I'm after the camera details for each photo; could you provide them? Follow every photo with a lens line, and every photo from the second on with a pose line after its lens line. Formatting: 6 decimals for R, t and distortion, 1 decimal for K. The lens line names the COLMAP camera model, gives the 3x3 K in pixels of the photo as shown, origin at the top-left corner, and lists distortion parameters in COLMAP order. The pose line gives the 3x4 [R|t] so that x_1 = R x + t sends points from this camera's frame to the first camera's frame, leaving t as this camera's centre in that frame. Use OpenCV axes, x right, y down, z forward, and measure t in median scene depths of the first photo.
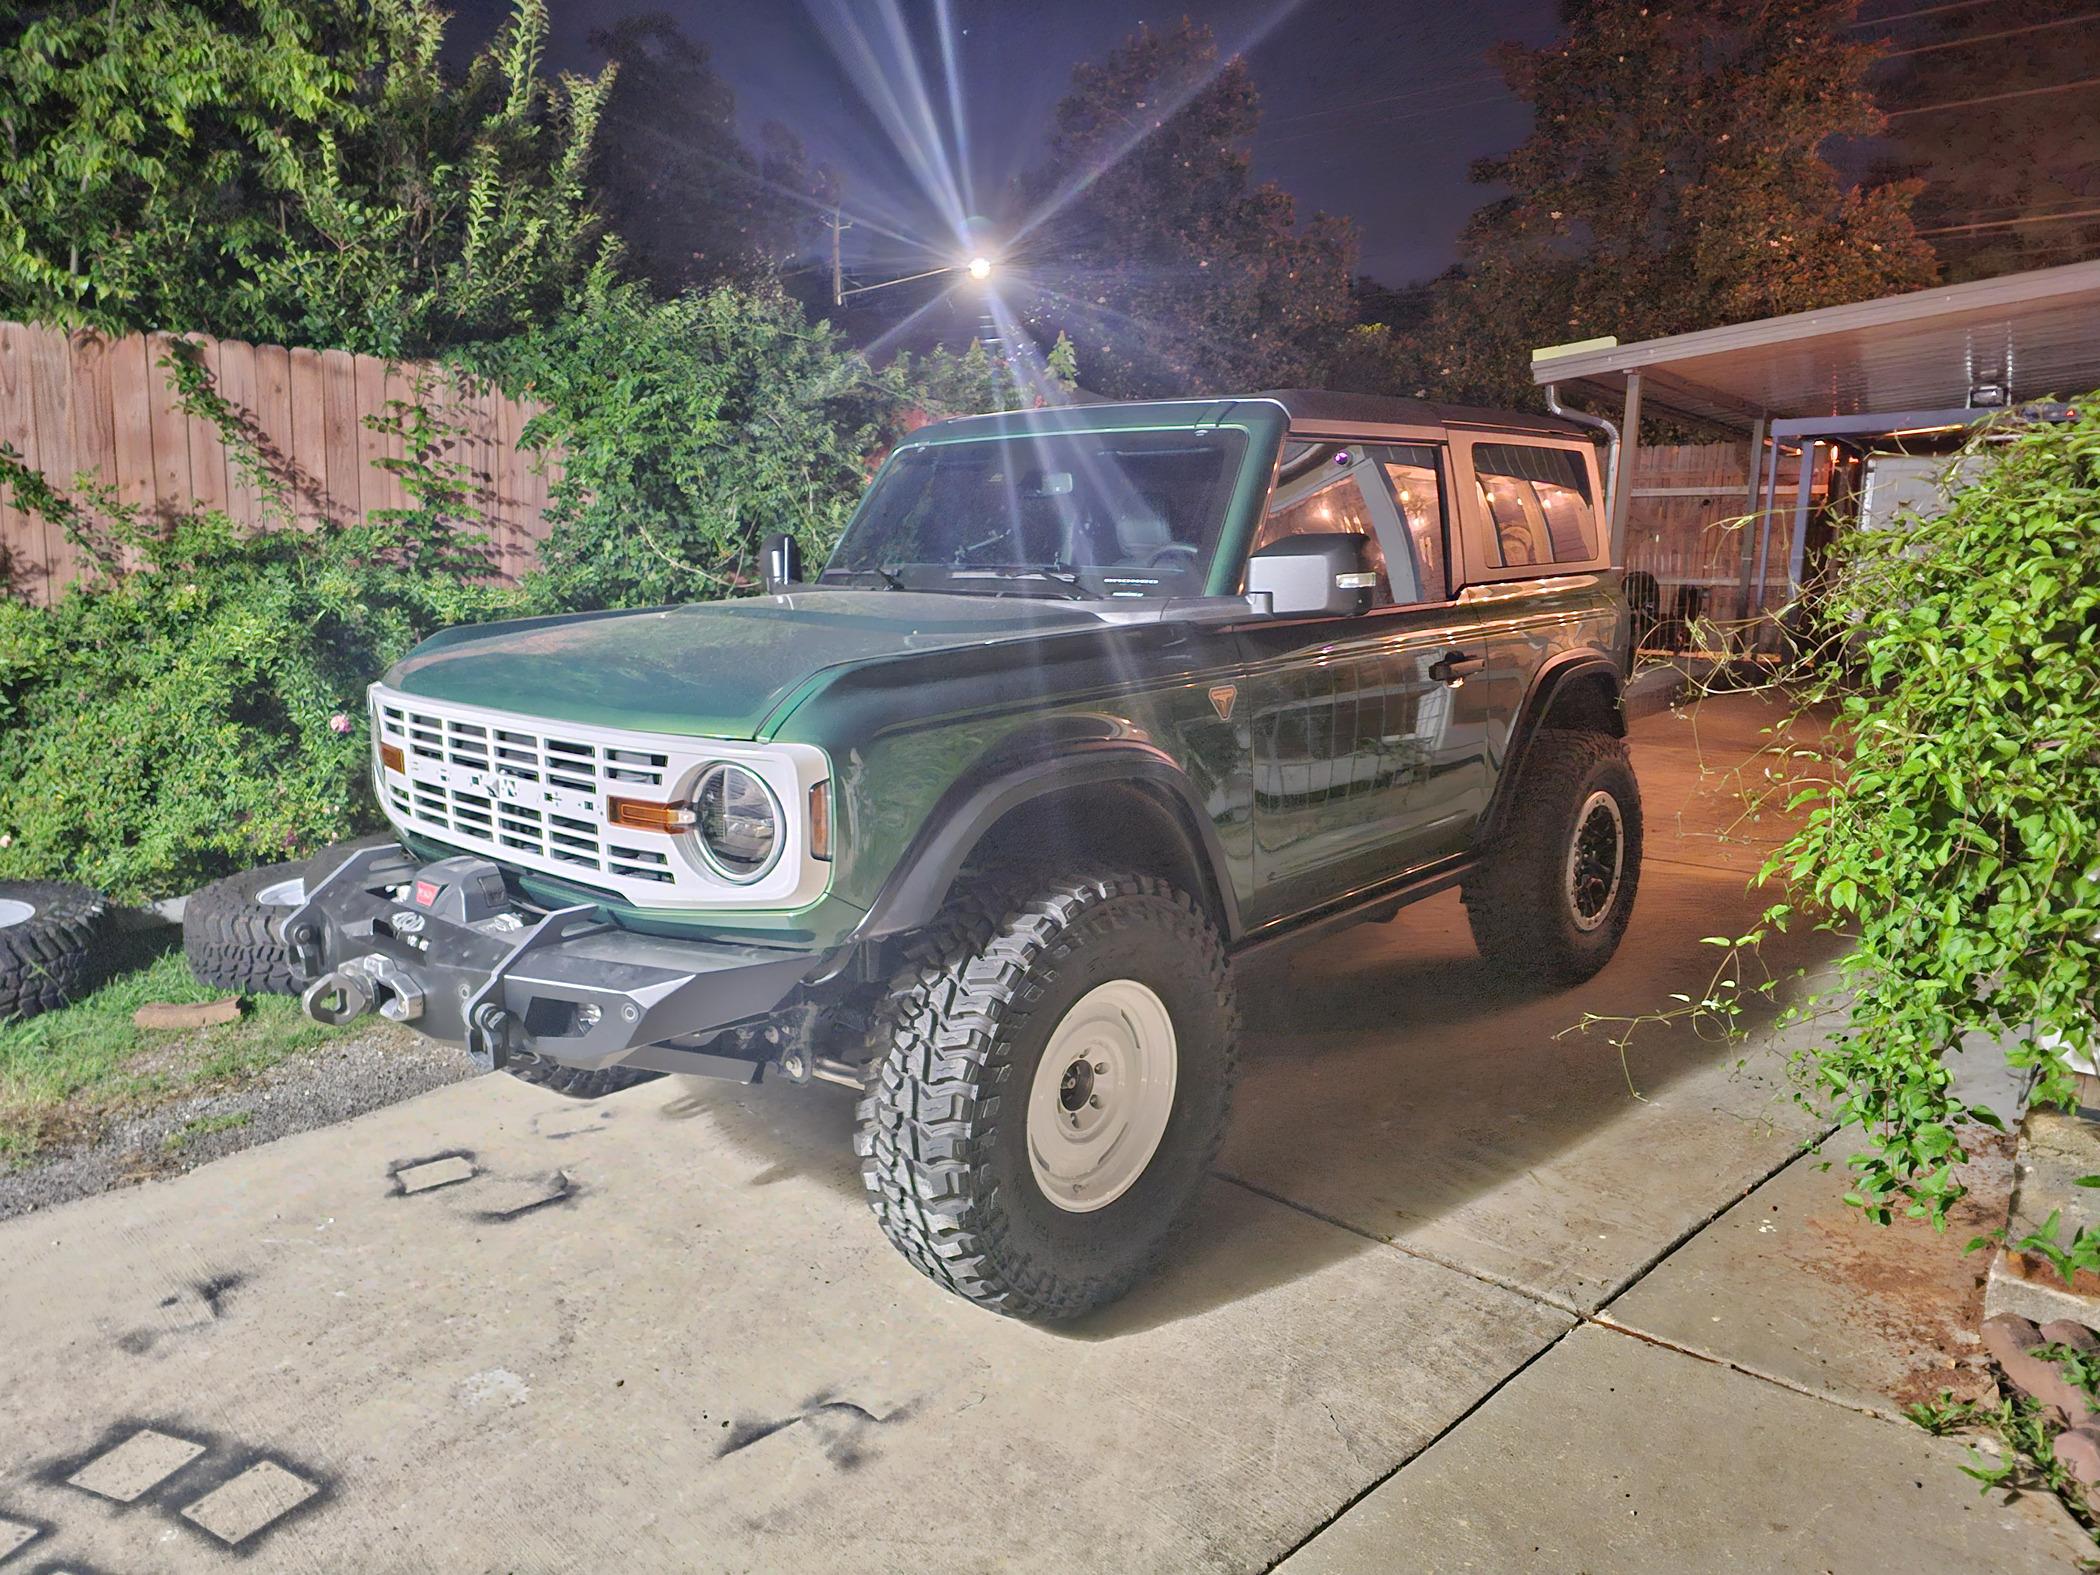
lens RADIAL K [[1418.4, 0, 1052.6], [0, 1418.4, 801.1], [0, 0, 1]] dist [0.025899, -0.026533]
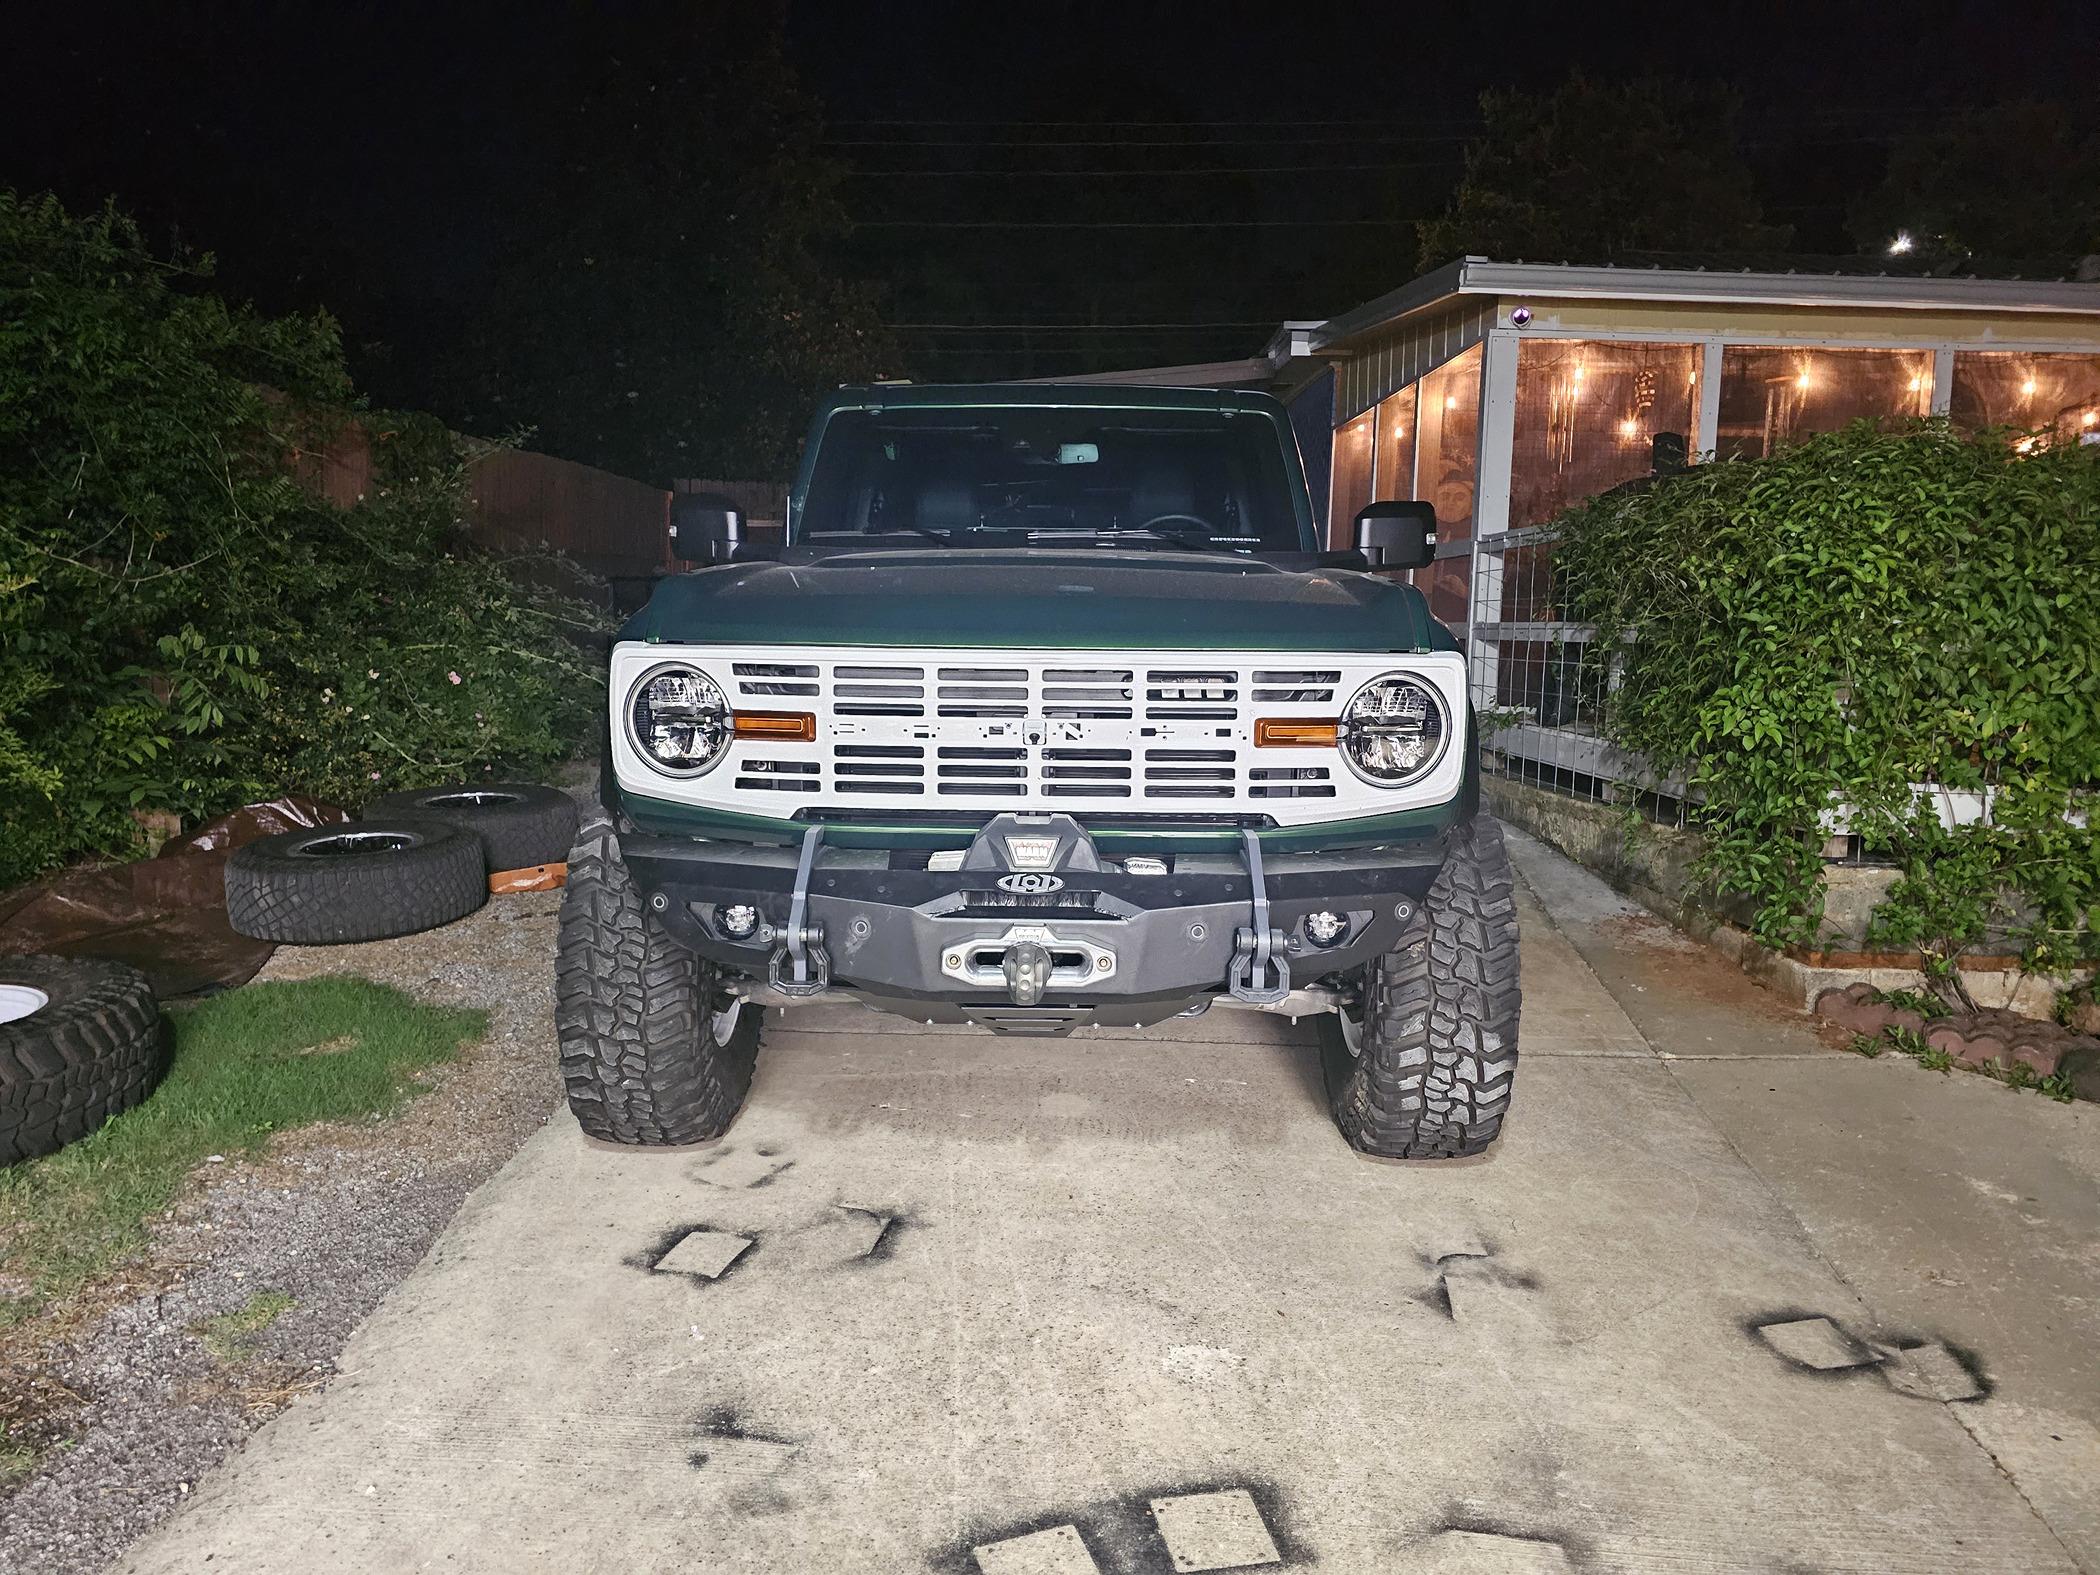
lens RADIAL K [[1418.4, 0, 1048.0], [0, 1418.4, 791.5], [0, 0, 1]] dist [0.025899, -0.026533]
pose [[0.760930, -0.098065, 0.641381, -1.041393], [0.109482, 0.993744, 0.022052, 0.008223], [-0.639531, 0.053440, 0.766906, 0.331981]]
